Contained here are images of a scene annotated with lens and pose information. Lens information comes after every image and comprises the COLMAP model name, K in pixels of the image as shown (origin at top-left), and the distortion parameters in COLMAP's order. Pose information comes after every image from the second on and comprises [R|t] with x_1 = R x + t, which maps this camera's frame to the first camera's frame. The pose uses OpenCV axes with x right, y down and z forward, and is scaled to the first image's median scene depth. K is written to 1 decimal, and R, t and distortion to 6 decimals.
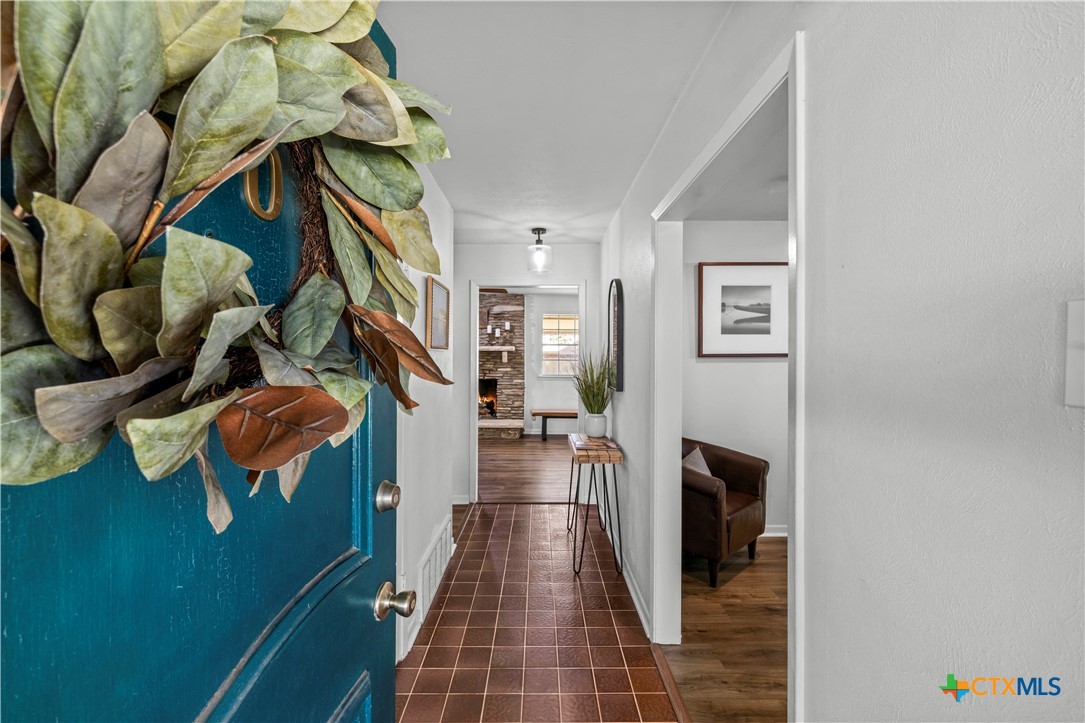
lens RADIAL K [[452.4, 0, 547.8], [0, 452.4, 360.0], [0, 0, 1]] dist [0.000574, 0.000190]
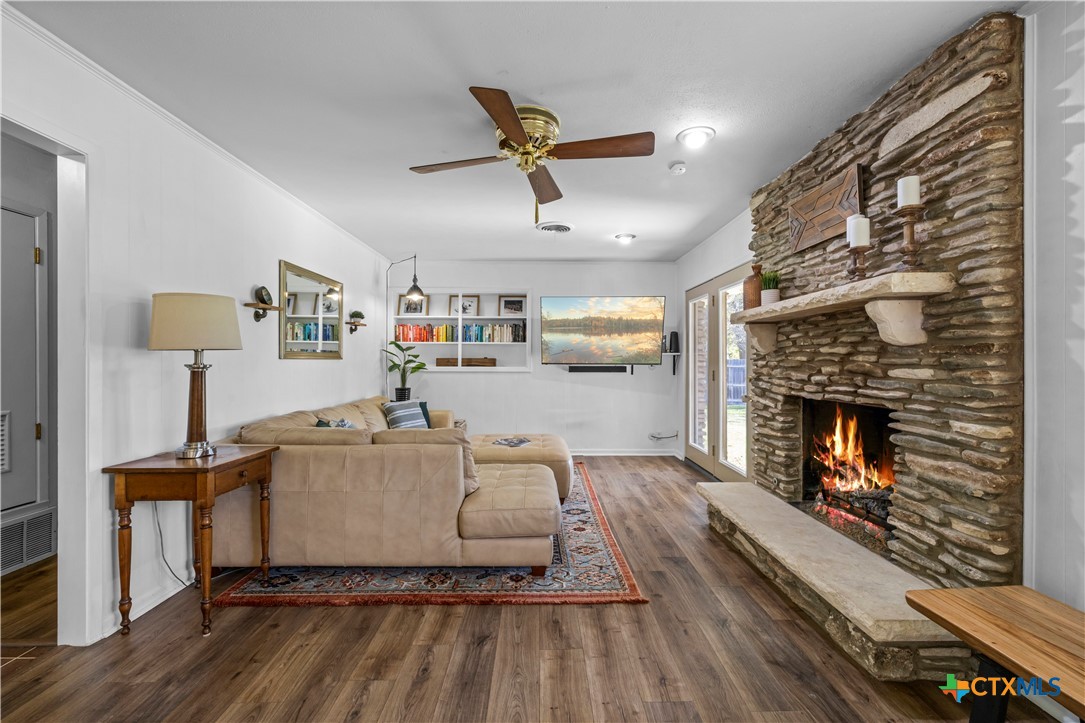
lens RADIAL K [[452.4, 0, 547.8], [0, 452.4, 360.0], [0, 0, 1]] dist [0.000574, 0.000190]
pose [[0.010229, -0.004967, -0.999935, 0.150096], [-0.012806, 0.999905, -0.005098, 0.017603], [0.999866, 0.012858, 0.010165, 0.798502]]
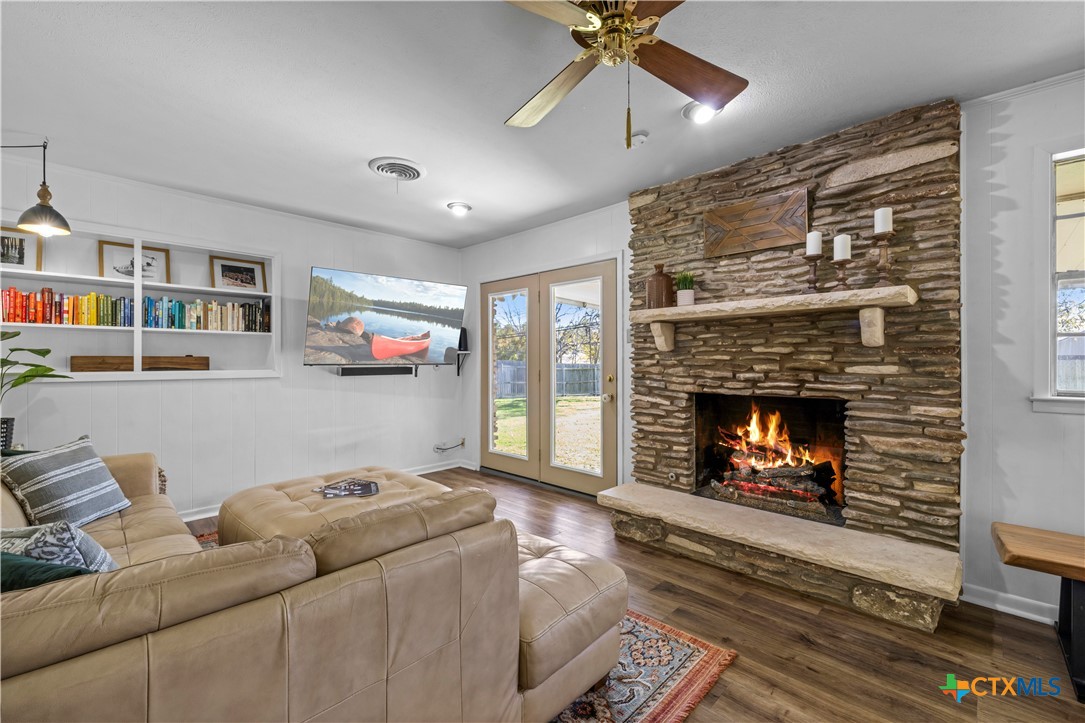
lens RADIAL K [[452.4, 0, 547.8], [0, 452.4, 360.0], [0, 0, 1]] dist [0.000574, 0.000190]
pose [[0.711038, -0.004680, -0.703138, -0.037136], [-0.004419, 0.999928, -0.011123, 0.019101], [0.703140, 0.011016, 0.710966, 0.631776]]
